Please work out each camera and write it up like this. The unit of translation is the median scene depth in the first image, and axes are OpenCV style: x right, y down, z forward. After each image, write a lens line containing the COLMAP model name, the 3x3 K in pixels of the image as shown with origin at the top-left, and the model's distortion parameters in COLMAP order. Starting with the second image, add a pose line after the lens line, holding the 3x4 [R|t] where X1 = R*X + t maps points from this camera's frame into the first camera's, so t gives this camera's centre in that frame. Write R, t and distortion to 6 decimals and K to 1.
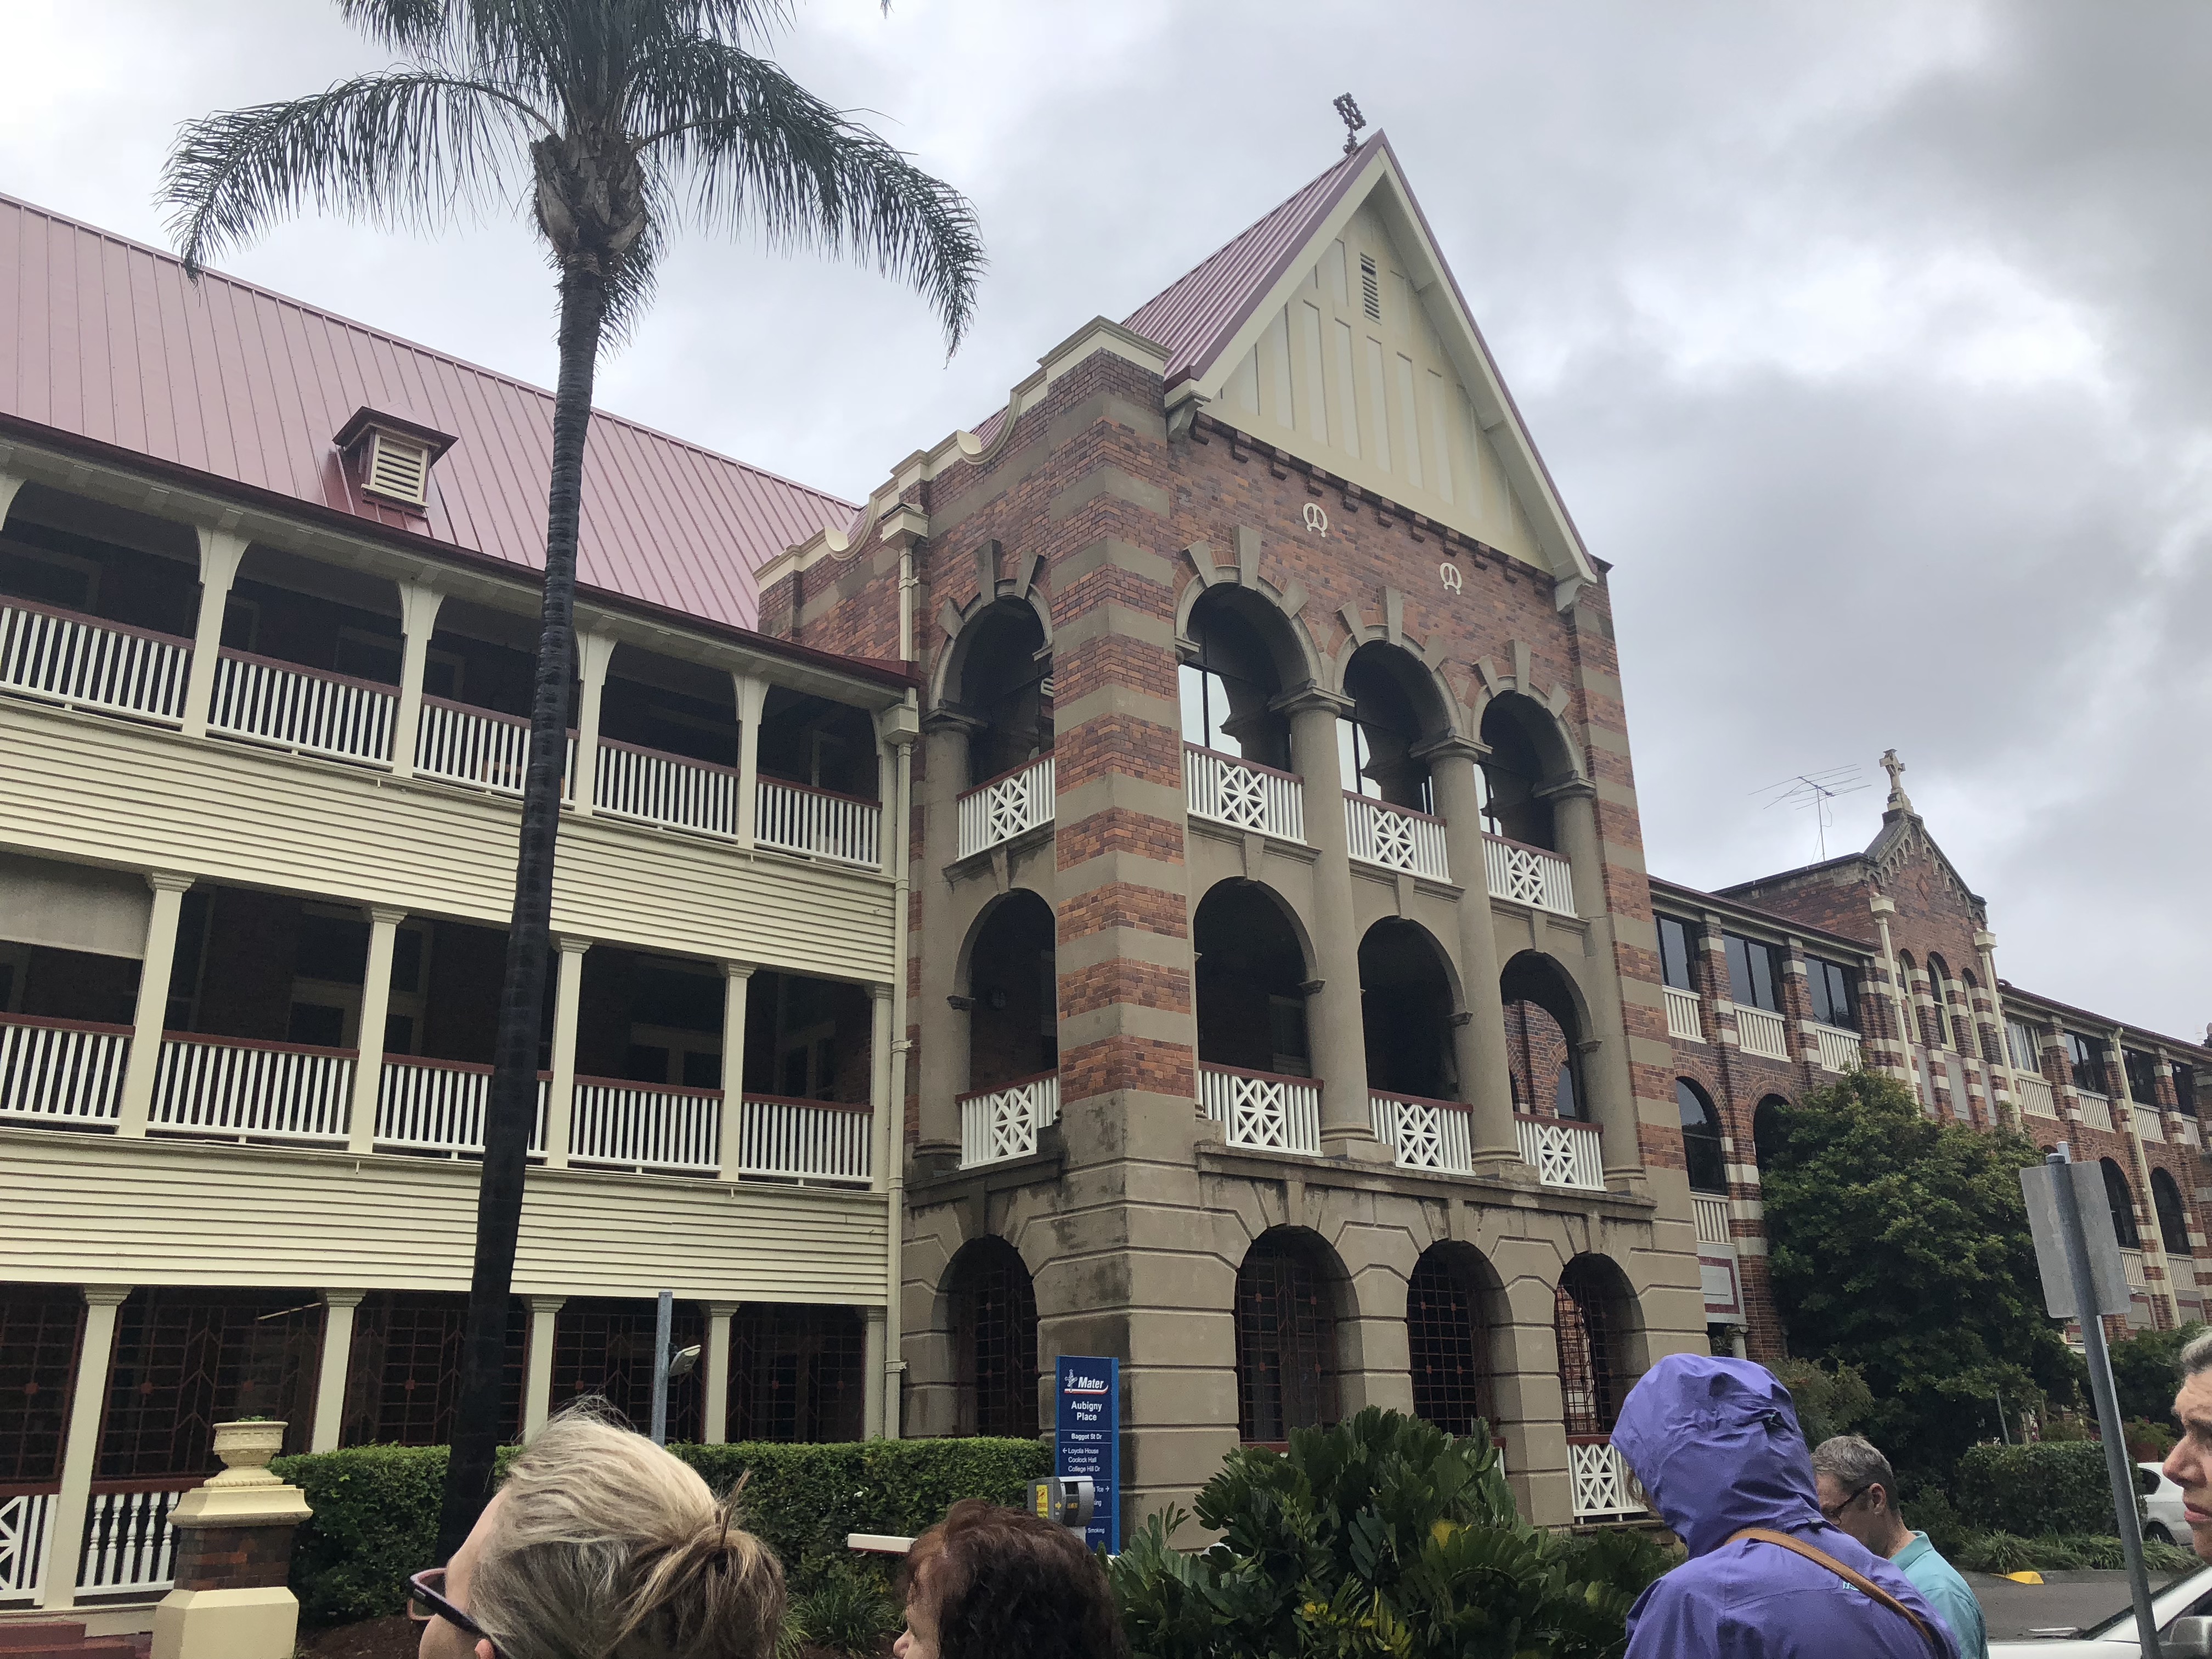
lens RADIAL K [[1831.1, 0, 1106.0], [0, 1831.1, 829.5], [0, 0, 1]] dist [0.008188, 0.007079]
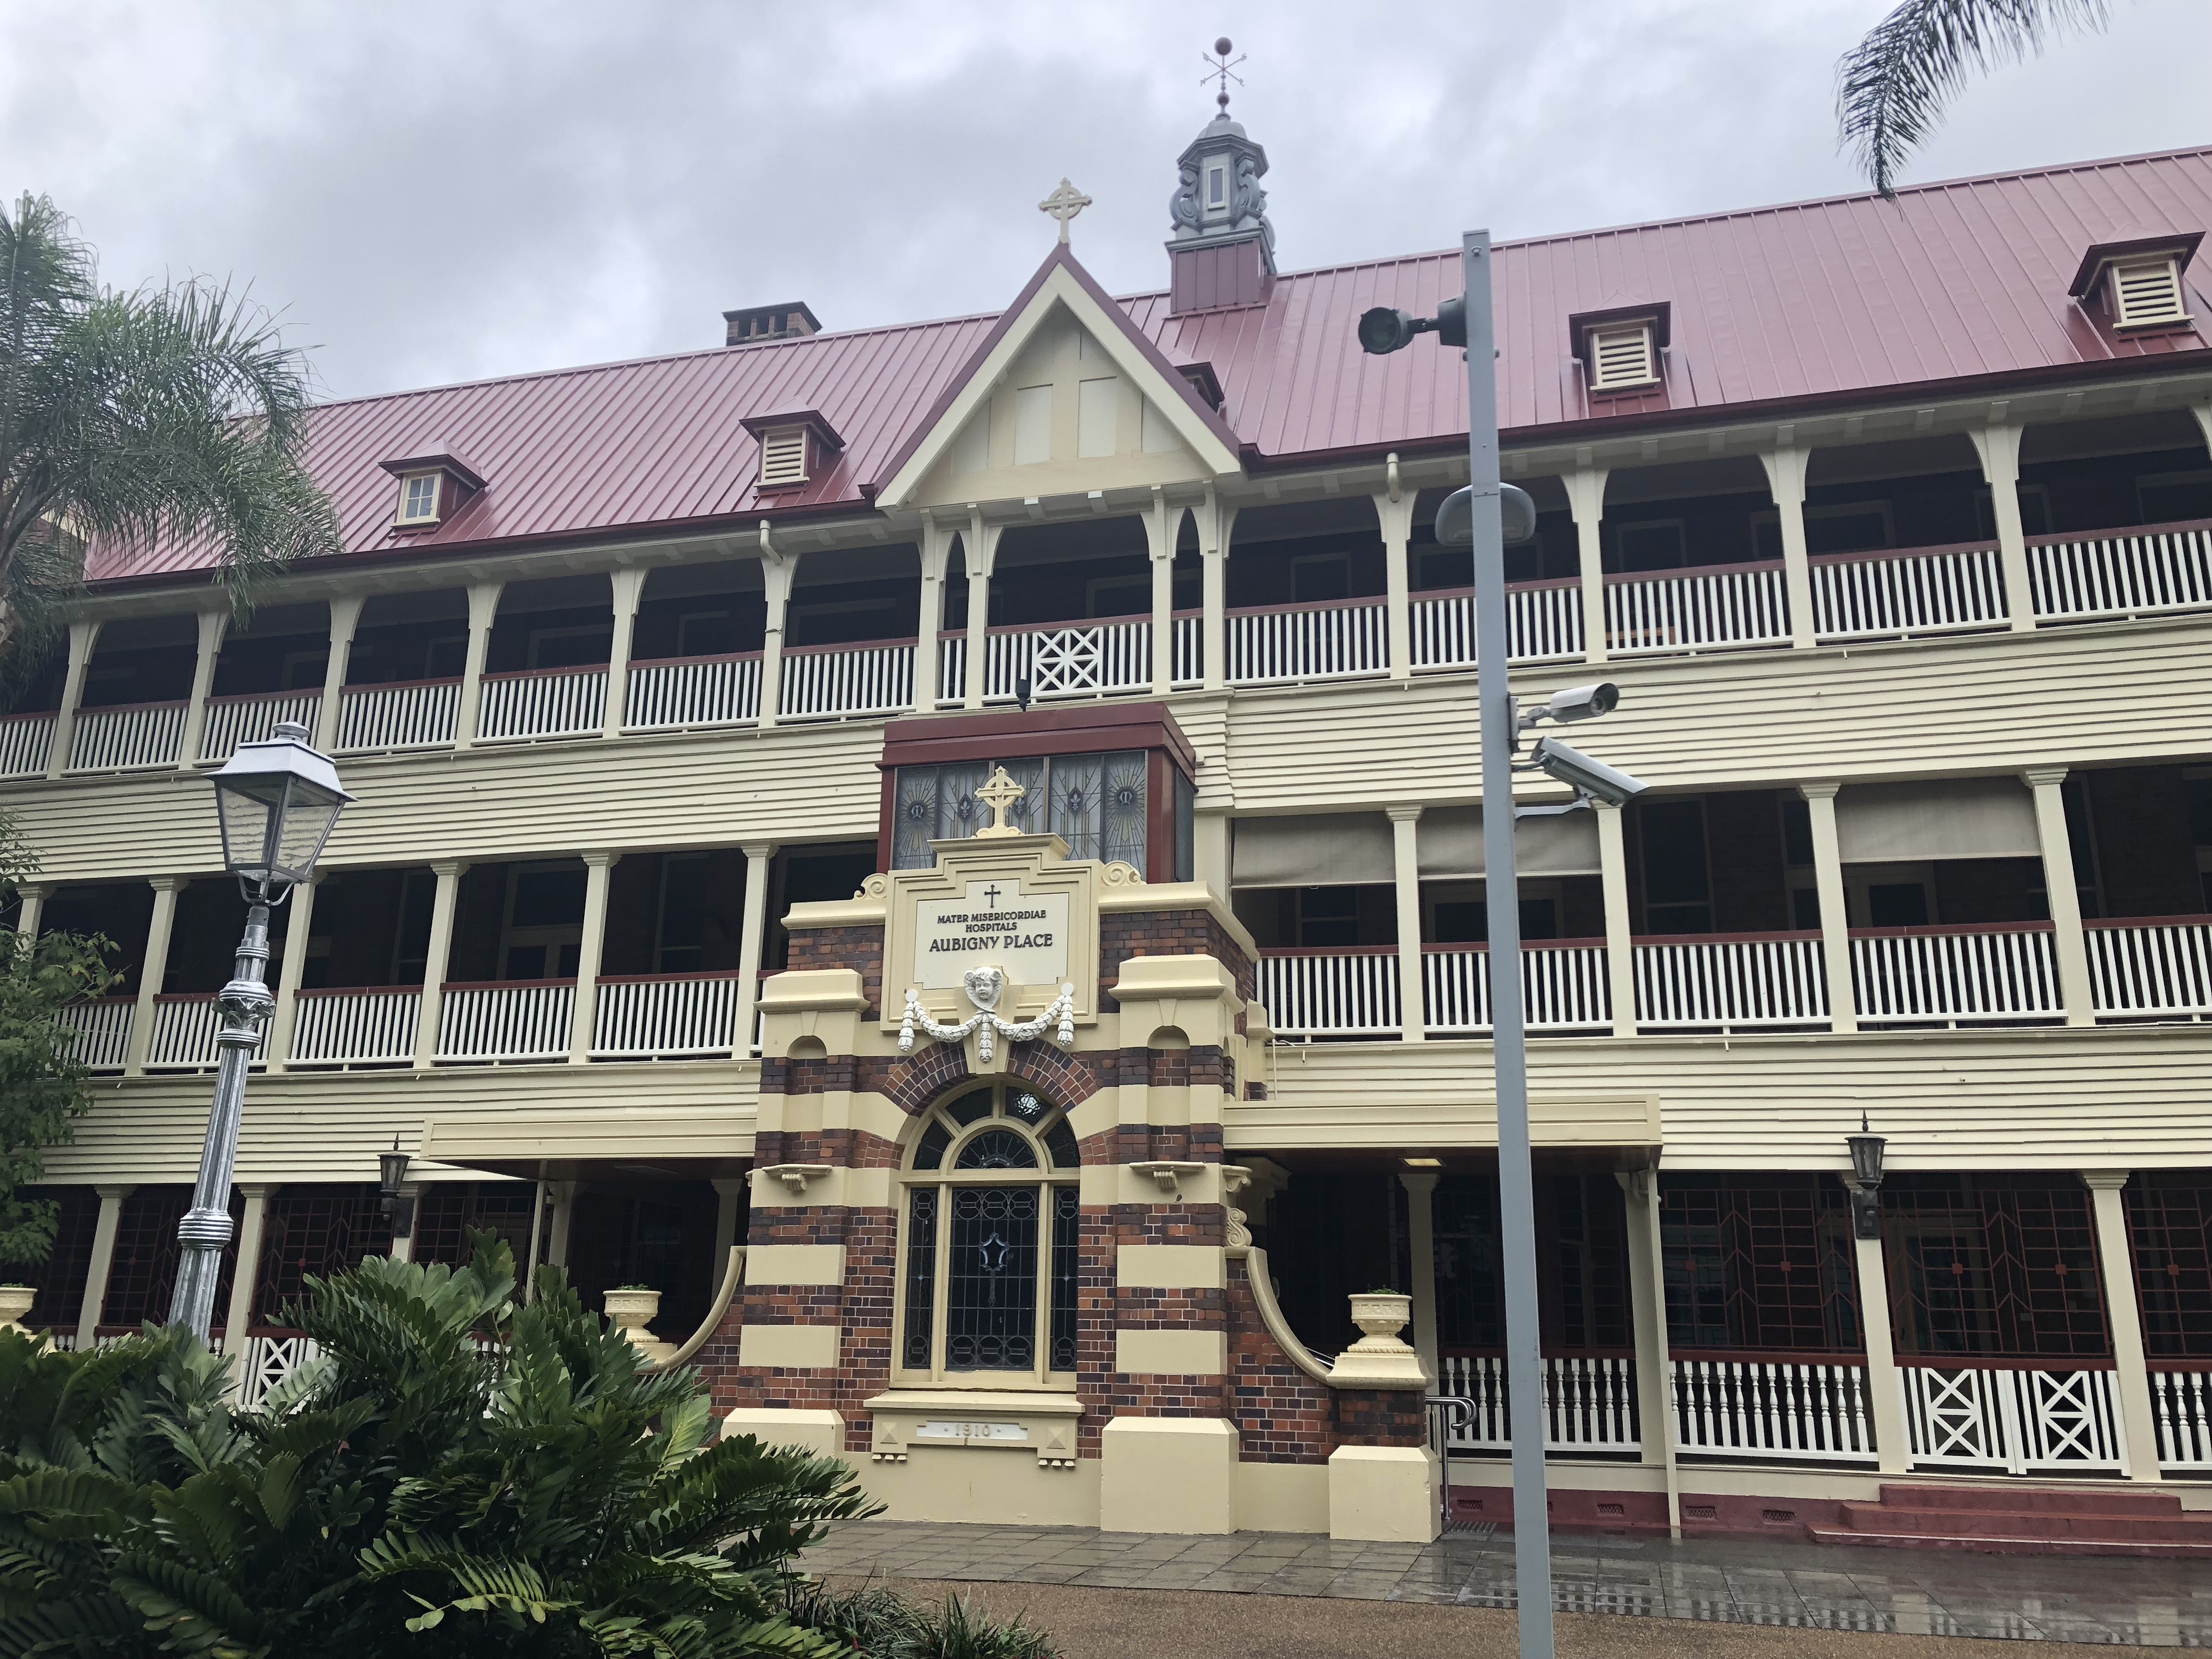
lens RADIAL K [[1776.3, 0, 1079.6], [0, 1776.3, 826.4], [0, 0, 1]] dist [0.065292, -0.080148]
pose [[0.551623, -0.190529, -0.812041, 0.558821], [0.233980, 0.969818, -0.068604, 0.140414], [0.800603, -0.152158, 0.579554, 0.476318]]
